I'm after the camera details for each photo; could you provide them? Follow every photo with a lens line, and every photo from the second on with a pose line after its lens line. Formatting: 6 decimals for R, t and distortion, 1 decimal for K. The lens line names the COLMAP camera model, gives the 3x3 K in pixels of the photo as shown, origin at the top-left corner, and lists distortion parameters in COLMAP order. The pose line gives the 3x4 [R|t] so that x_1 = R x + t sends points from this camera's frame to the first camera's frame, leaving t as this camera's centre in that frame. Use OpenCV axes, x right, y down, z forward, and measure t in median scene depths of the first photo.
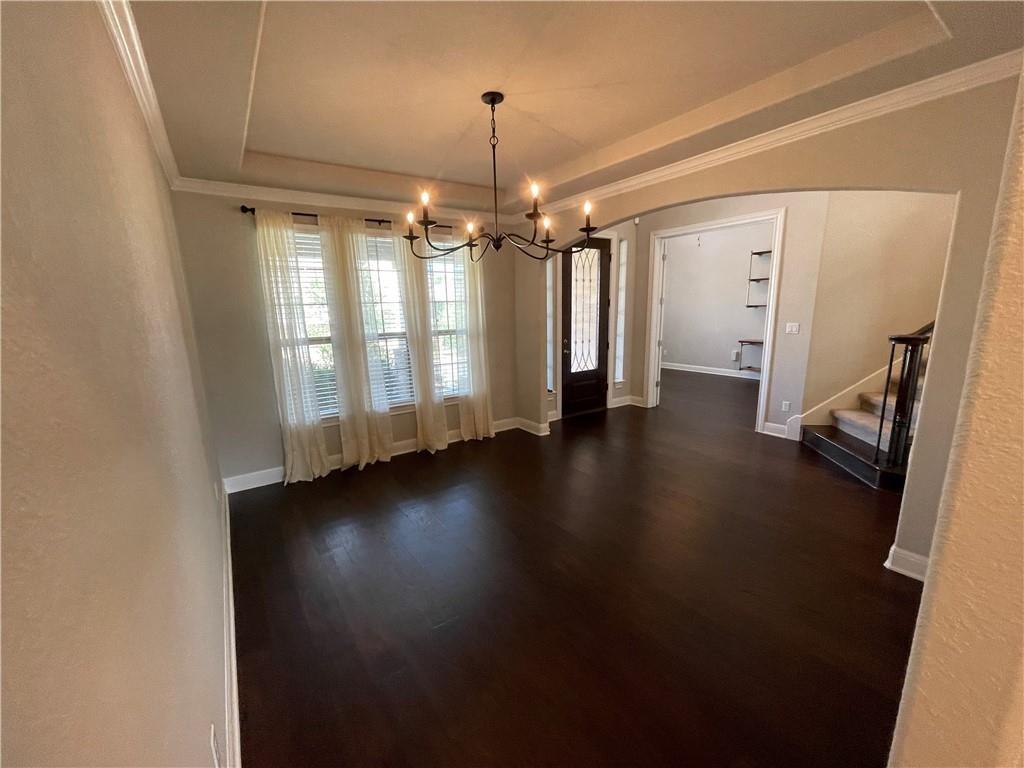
lens RADIAL K [[415.4, 0, 514.1], [0, 415.4, 387.8], [0, 0, 1]] dist [0.000771, -0.000403]
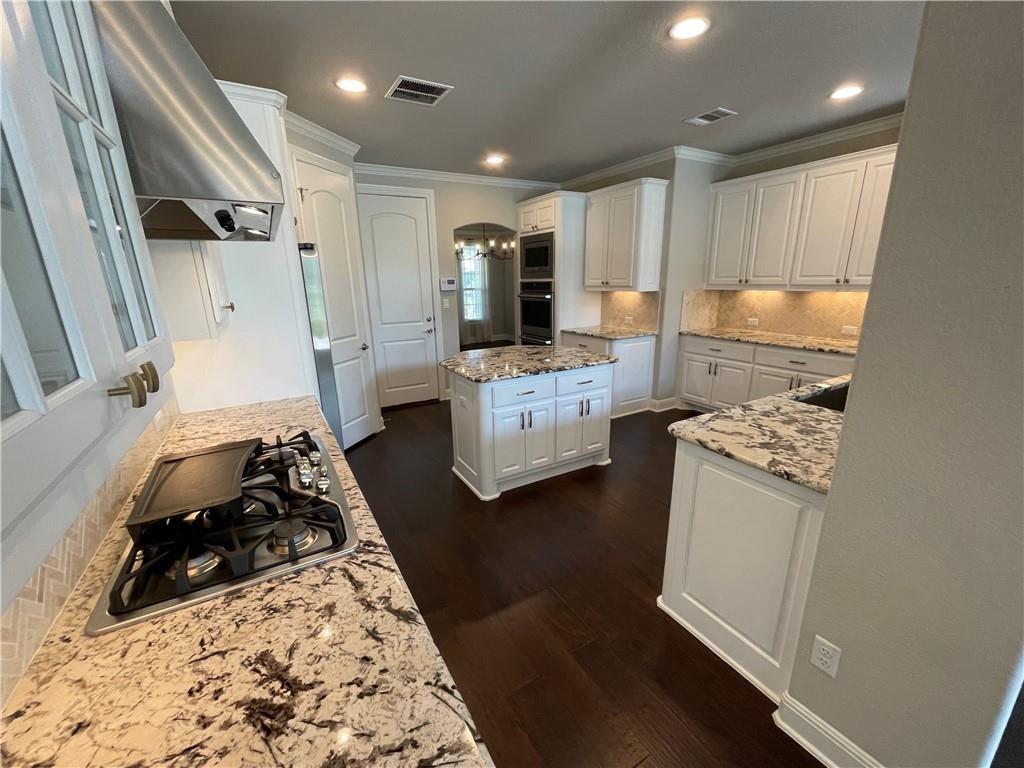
lens RADIAL K [[415.4, 0, 510.9], [0, 415.4, 391.3], [0, 0, 1]] dist [0.000771, -0.000403]
pose [[0.996863, 0.025741, -0.074838, 0.201115], [-0.020104, 0.996971, 0.075125, 0.209318], [0.076545, -0.073385, 0.994362, -1.050645]]
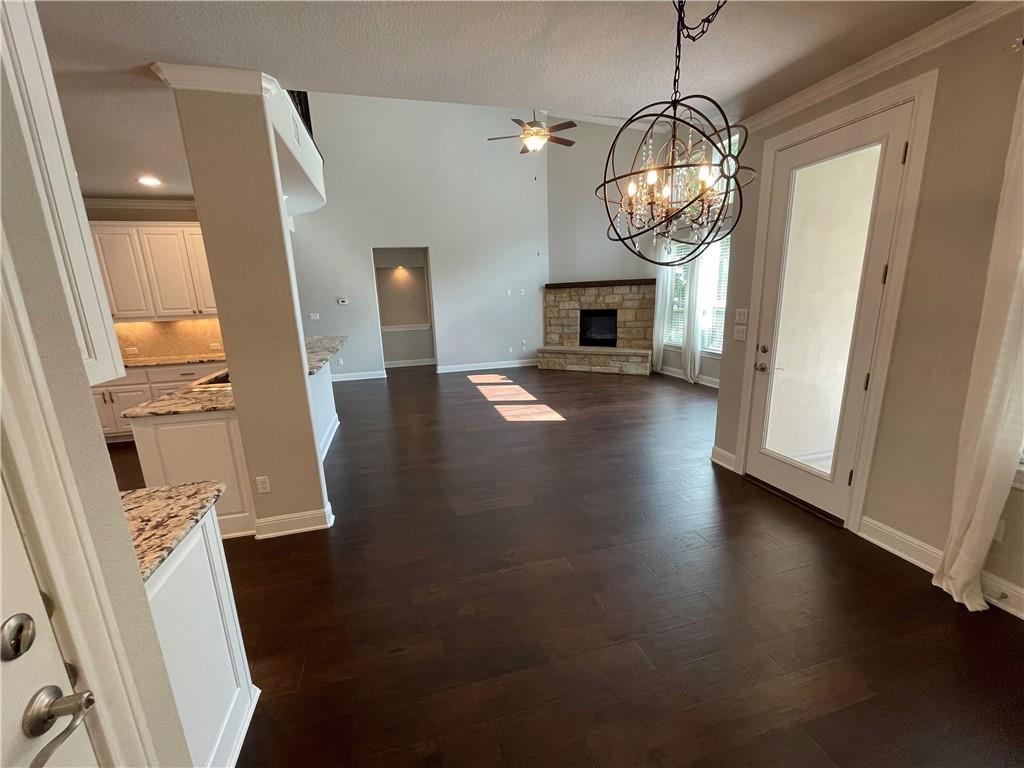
lens RADIAL K [[415.4, 0, 509.1], [0, 415.4, 388.0], [0, 0, 1]] dist [0.000771, -0.000403]
pose [[0.339652, -0.194890, 0.920138, -0.151661], [0.209368, 0.969417, 0.128043, 0.320370], [-0.916952, 0.149158, 0.370069, -1.532810]]
